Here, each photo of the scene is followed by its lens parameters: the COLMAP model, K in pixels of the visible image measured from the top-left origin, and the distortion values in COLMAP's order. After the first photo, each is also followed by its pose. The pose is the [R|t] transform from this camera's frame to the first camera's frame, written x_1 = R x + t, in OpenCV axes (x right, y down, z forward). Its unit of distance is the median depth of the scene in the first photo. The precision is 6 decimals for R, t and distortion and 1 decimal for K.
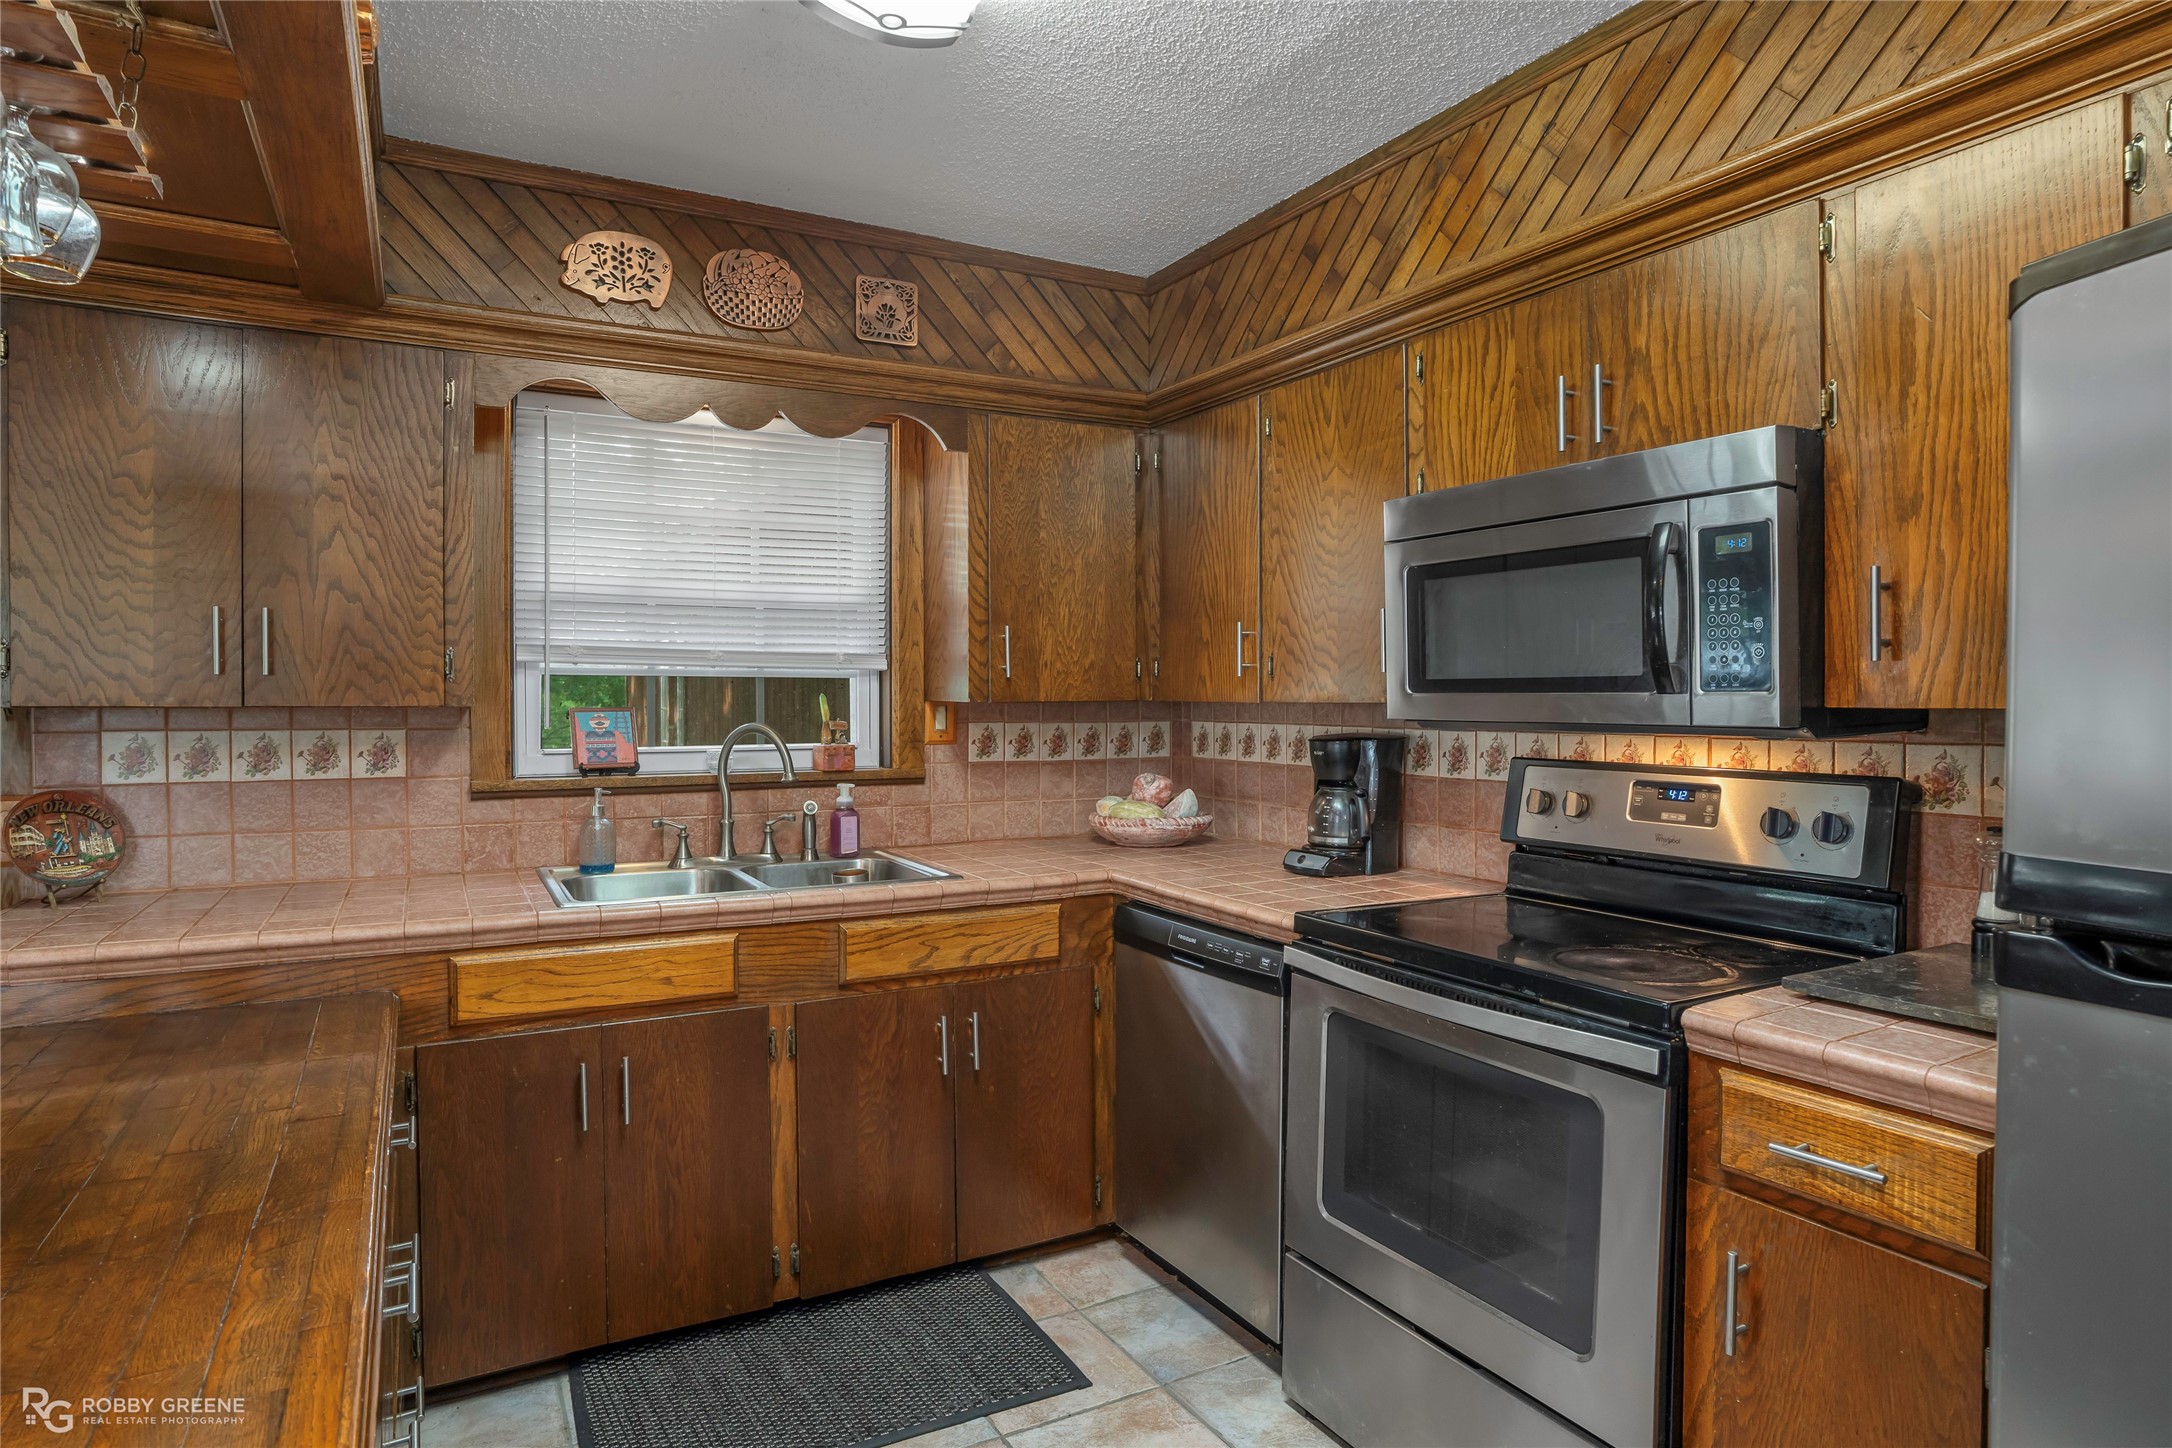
lens RADIAL K [[1197.1, 0, 1083.7], [0, 1197.1, 717.7], [0, 0, 1]] dist [-0.059215, 0.033671]
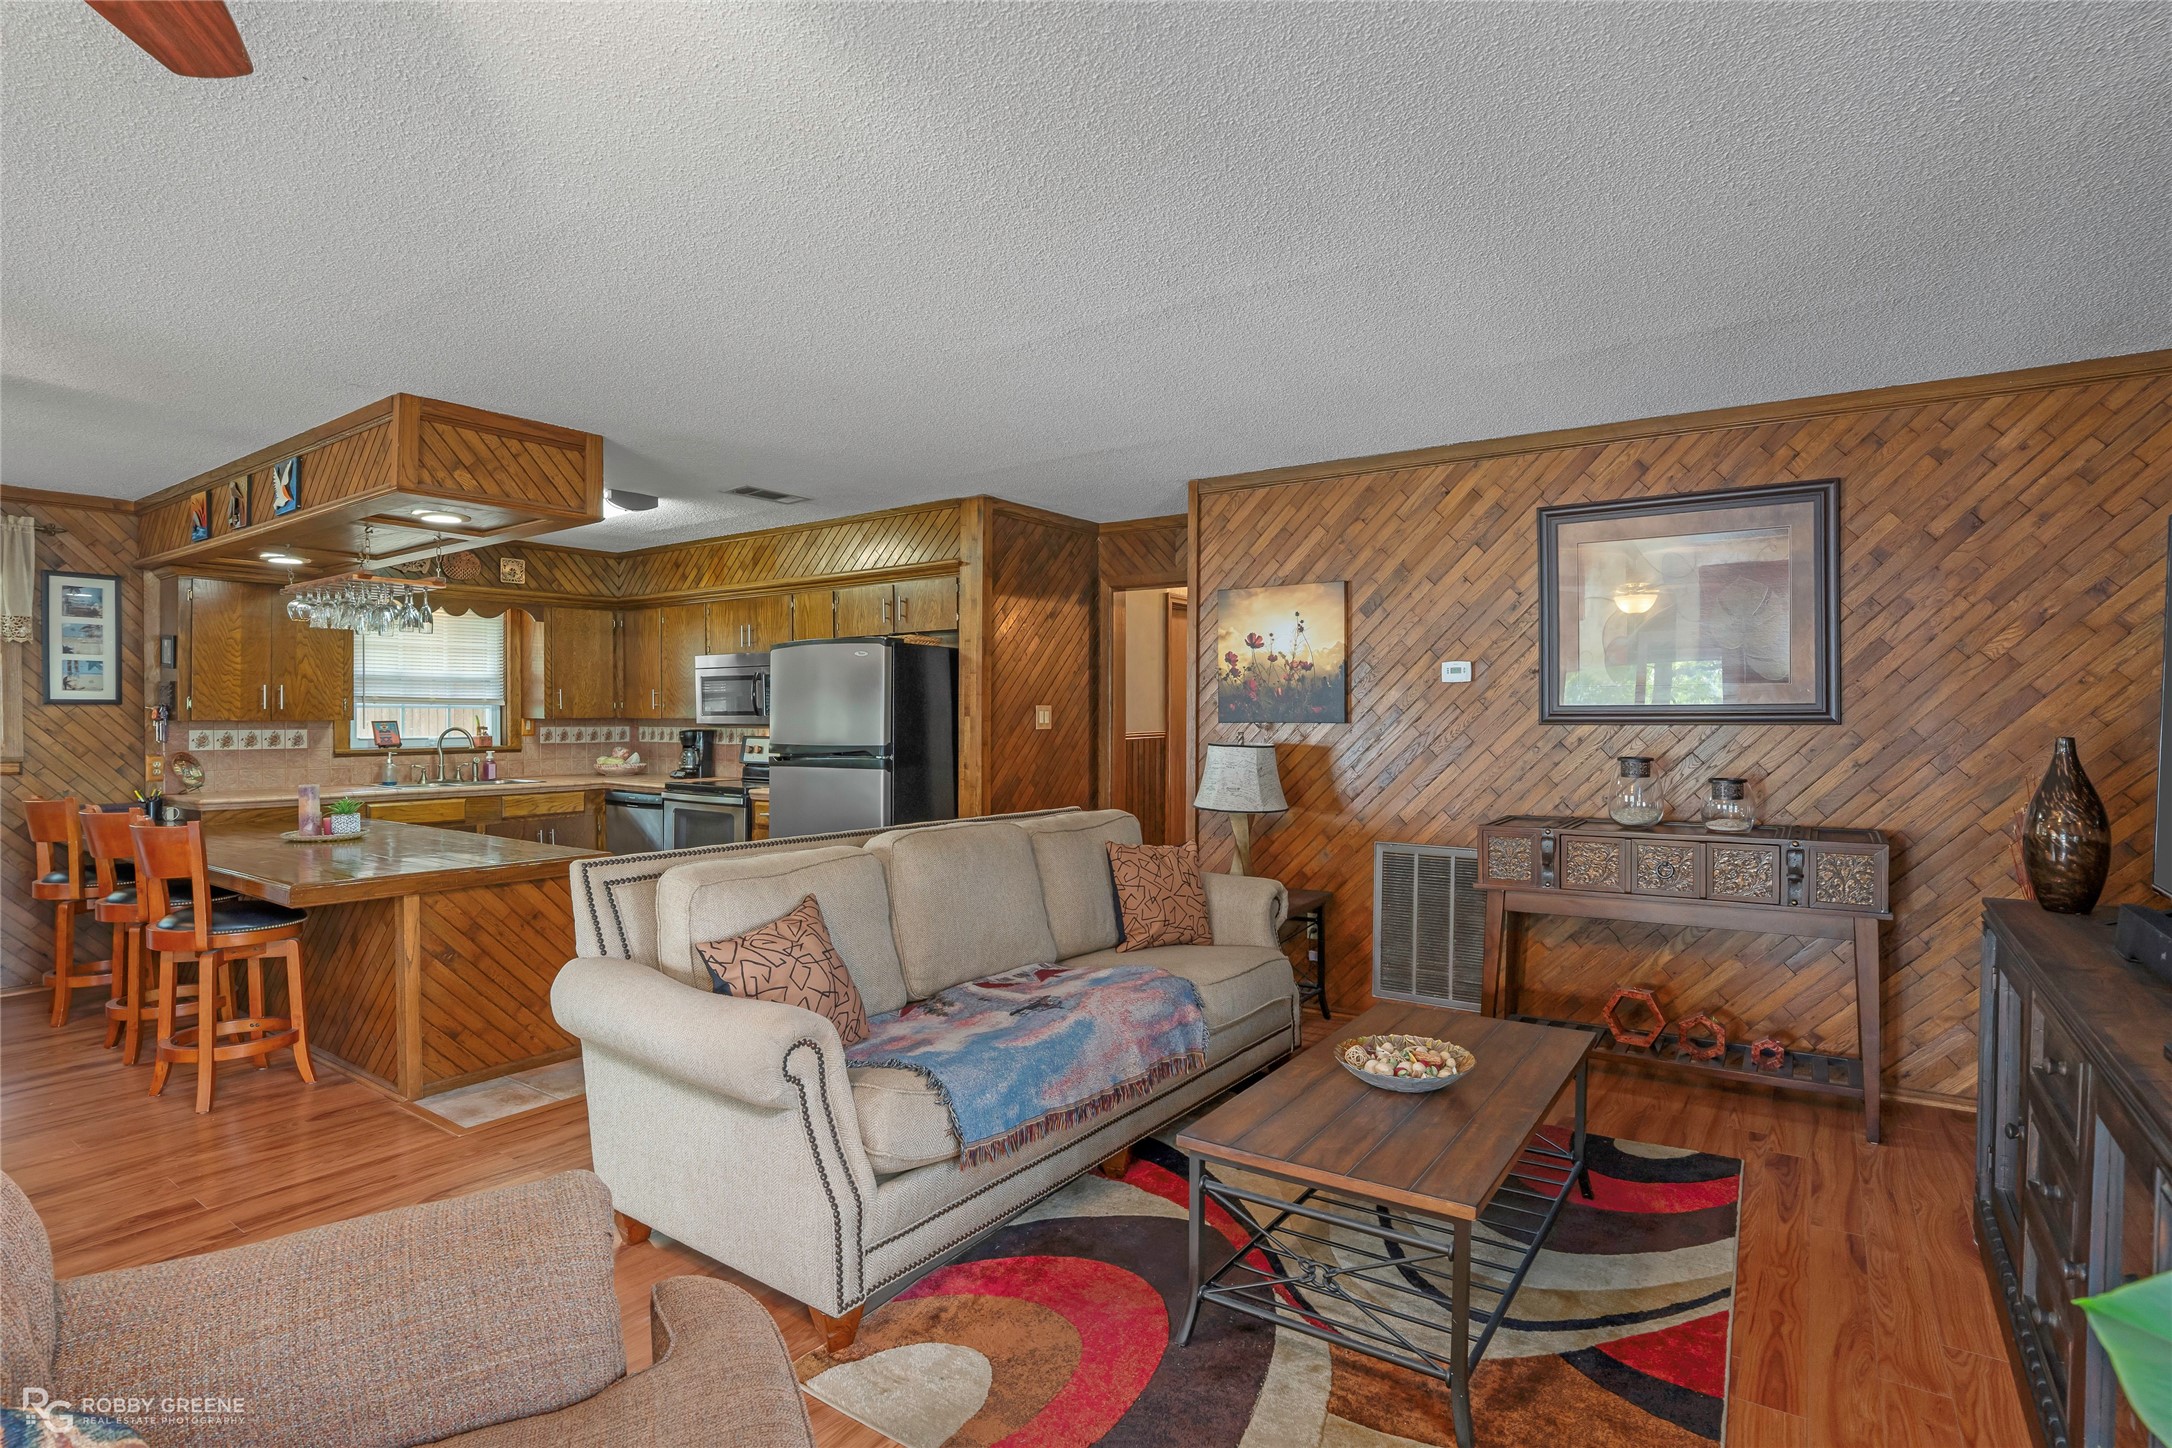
lens RADIAL K [[1072.2, 0, 1082.0], [0, 1072.2, 726.8], [0, 0, 1]] dist [-0.063065, 0.026654]
pose [[0.898192, -0.004643, 0.439580, -0.066122], [0.007141, 0.999966, -0.004030, 0.026310], [-0.439546, 0.006759, 0.898194, -1.835844]]
